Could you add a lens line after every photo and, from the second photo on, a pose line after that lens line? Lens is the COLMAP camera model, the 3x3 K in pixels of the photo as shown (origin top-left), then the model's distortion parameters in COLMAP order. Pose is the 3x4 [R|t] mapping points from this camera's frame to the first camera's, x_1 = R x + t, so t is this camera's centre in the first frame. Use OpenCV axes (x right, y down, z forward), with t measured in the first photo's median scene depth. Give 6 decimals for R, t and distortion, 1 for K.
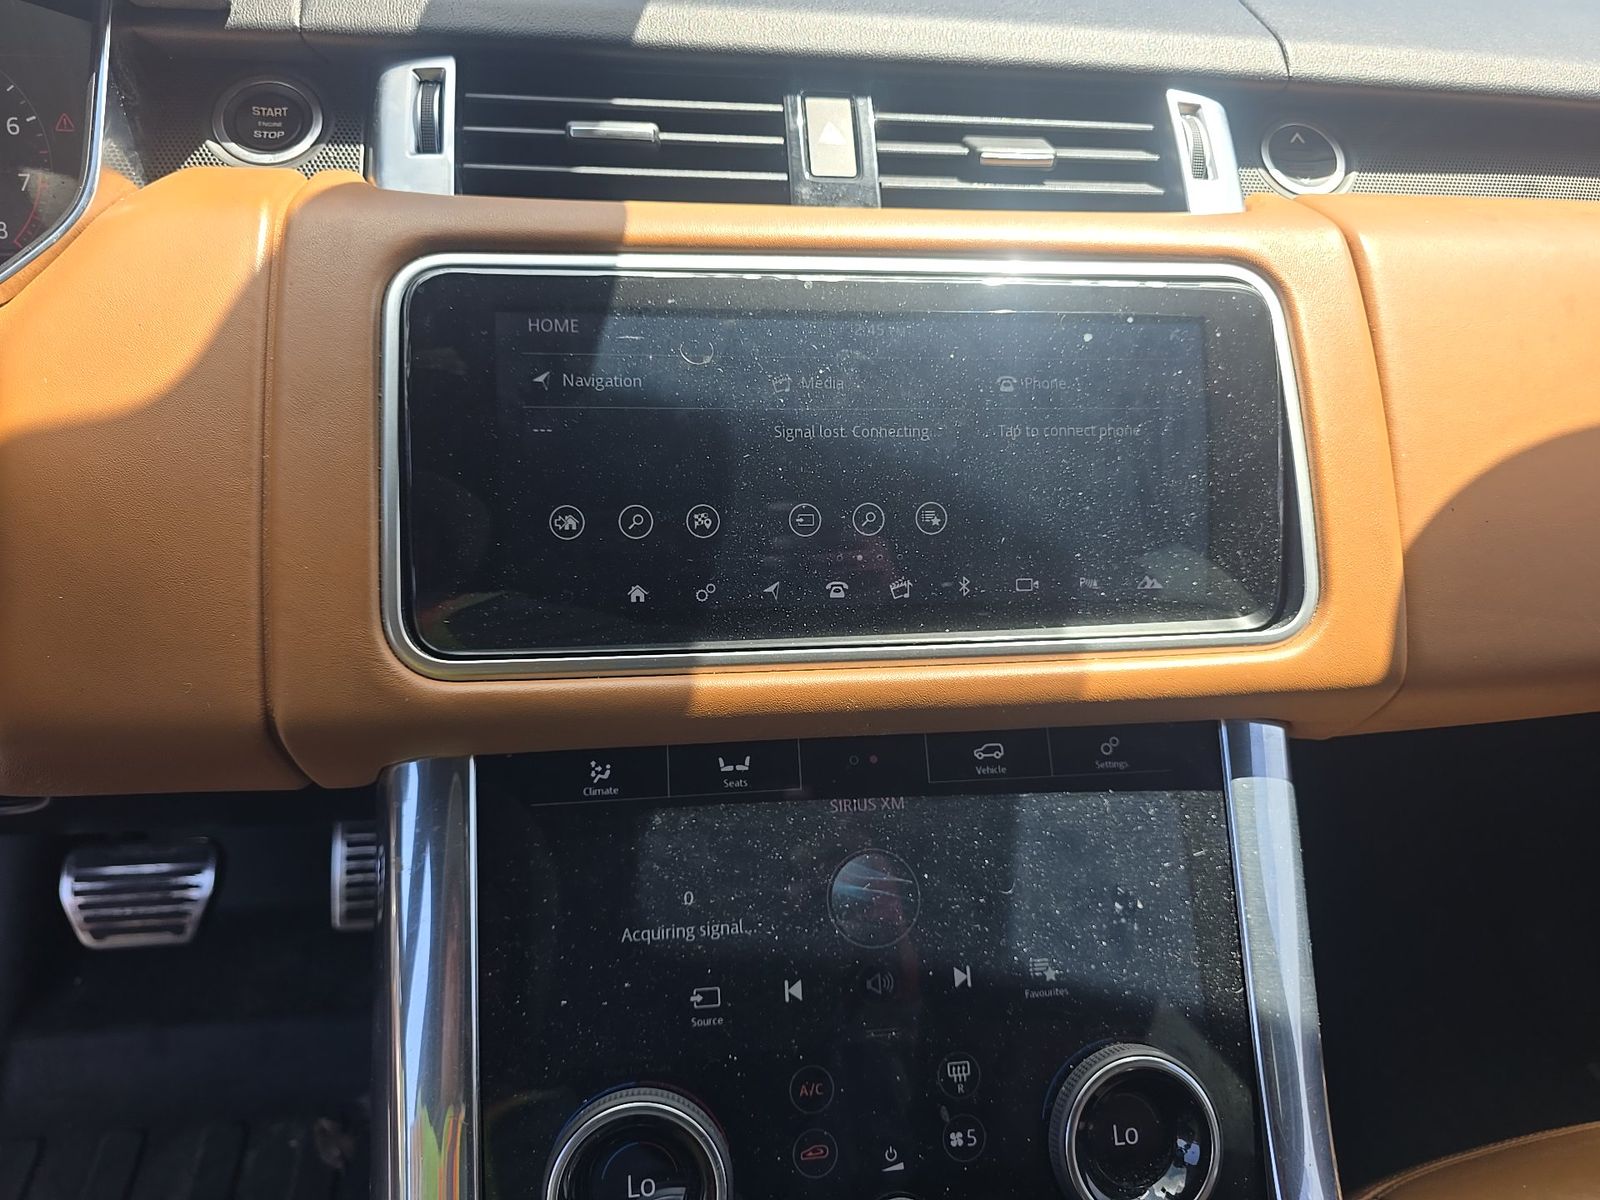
lens RADIAL K [[1086.6, 0, 804.6], [0, 1086.6, 583.1], [0, 0, 1]] dist [0.049731, -0.056548]
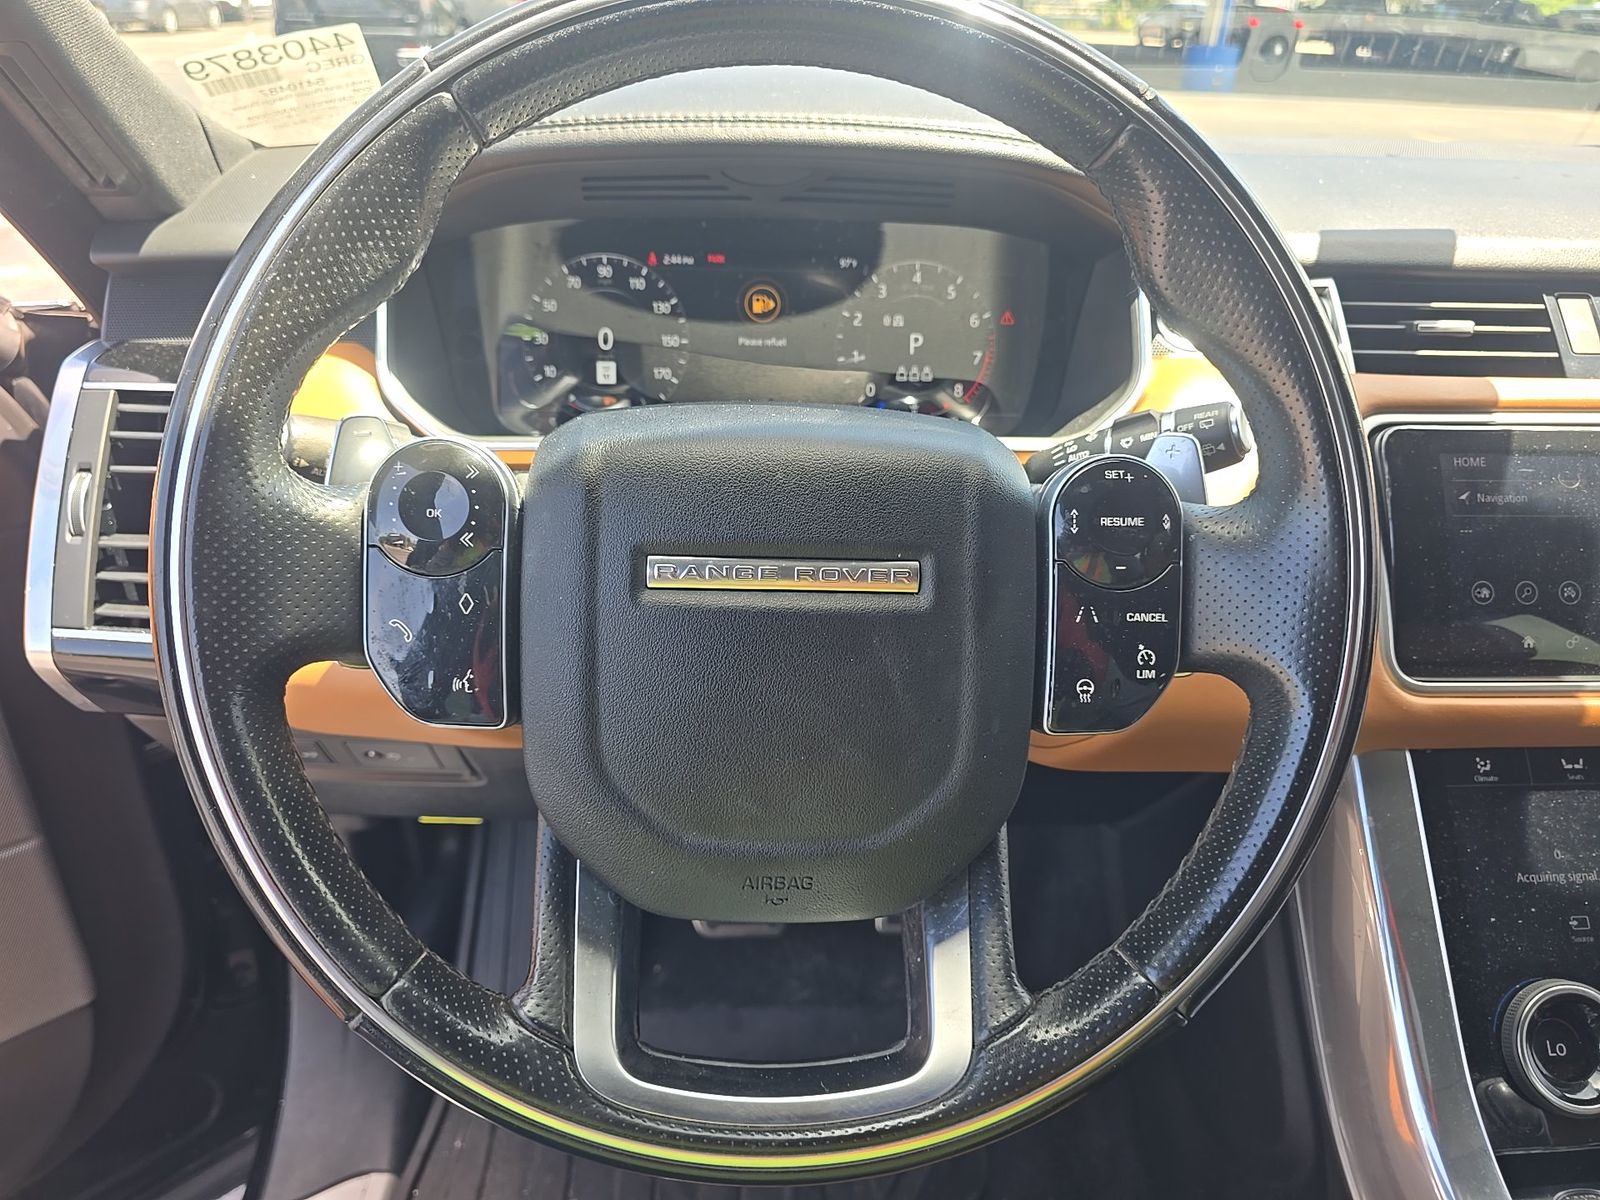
lens RADIAL K [[1086.6, 0, 804.6], [0, 1086.6, 583.1], [0, 0, 1]] dist [0.049731, -0.056548]
pose [[0.996194, 0.014265, -0.085986, -0.979496], [-0.020302, 0.997358, -0.069747, 0.052996], [0.084764, 0.071227, 0.993852, -0.551712]]
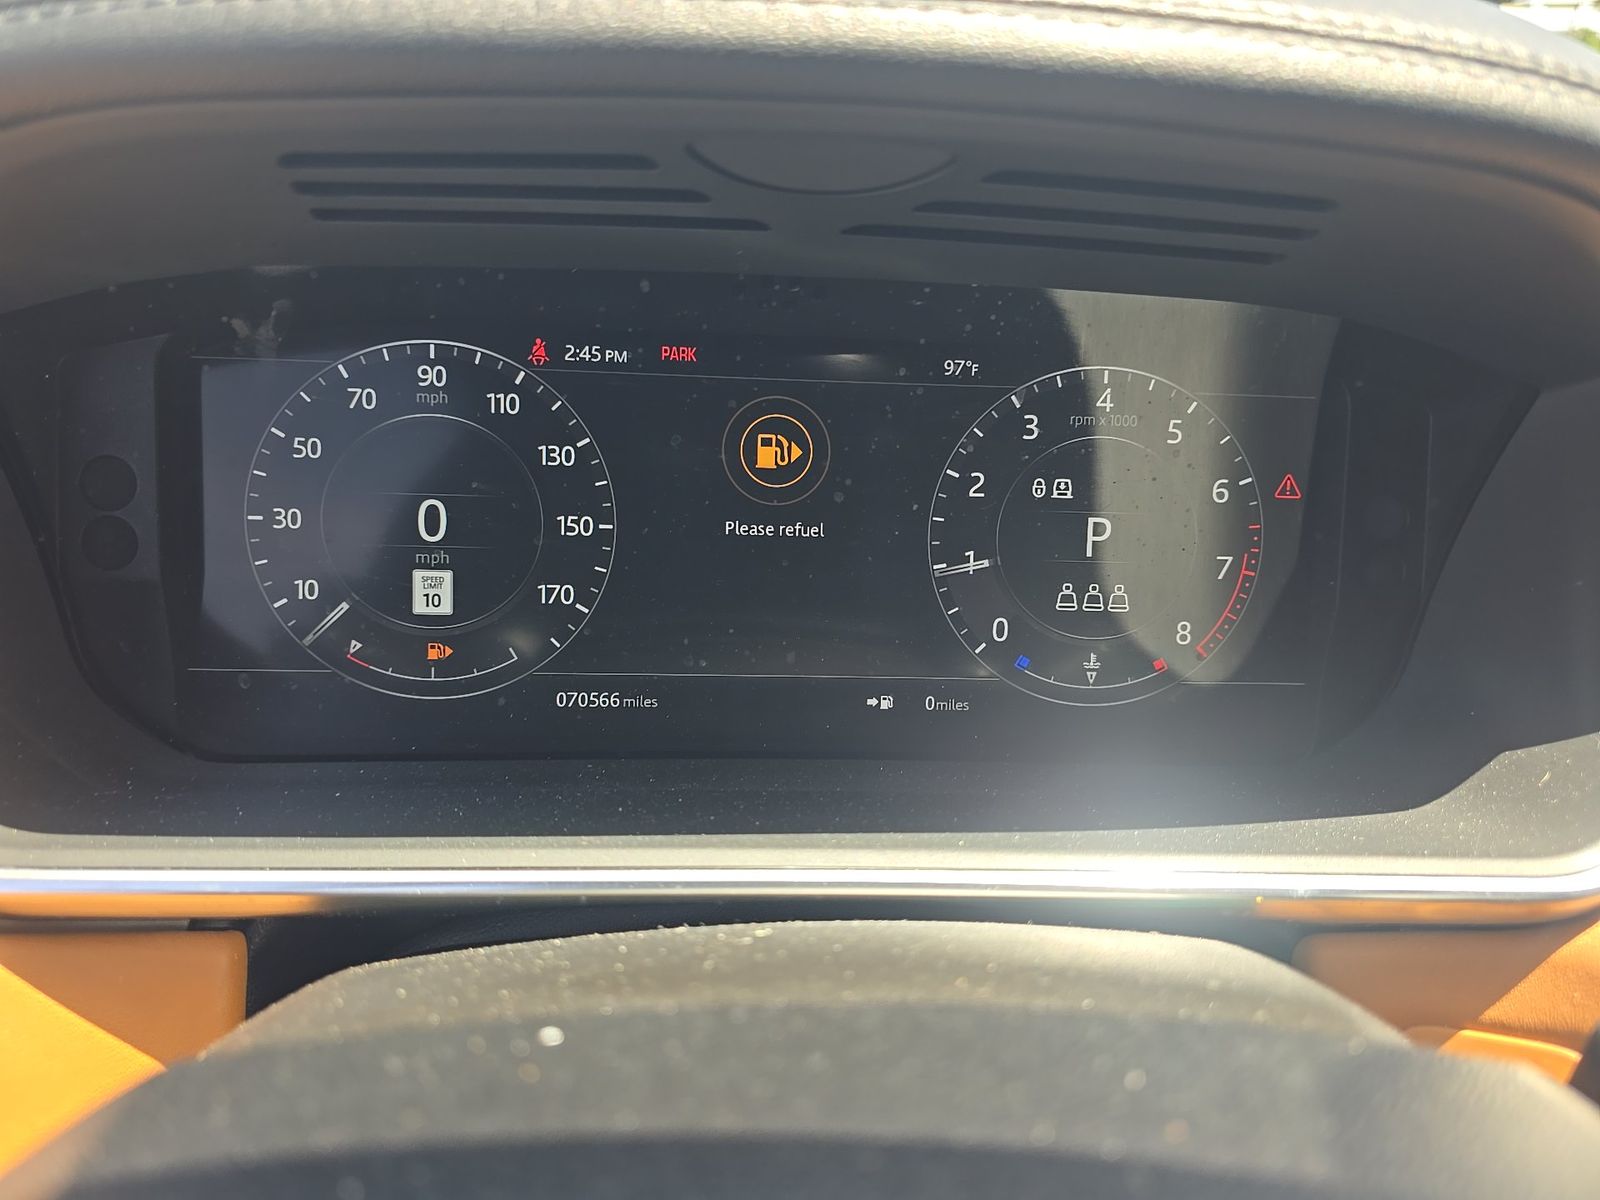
lens RADIAL K [[1088.7, 0, 797.3], [0, 1088.7, 575.1], [0, 0, 1]] dist [0.028716, -0.028341]
pose [[0.996844, 0.033218, -0.072103, -1.125068], [-0.040334, 0.994210, -0.099593, -0.337852], [0.068377, 0.102187, 0.992412, 0.344612]]
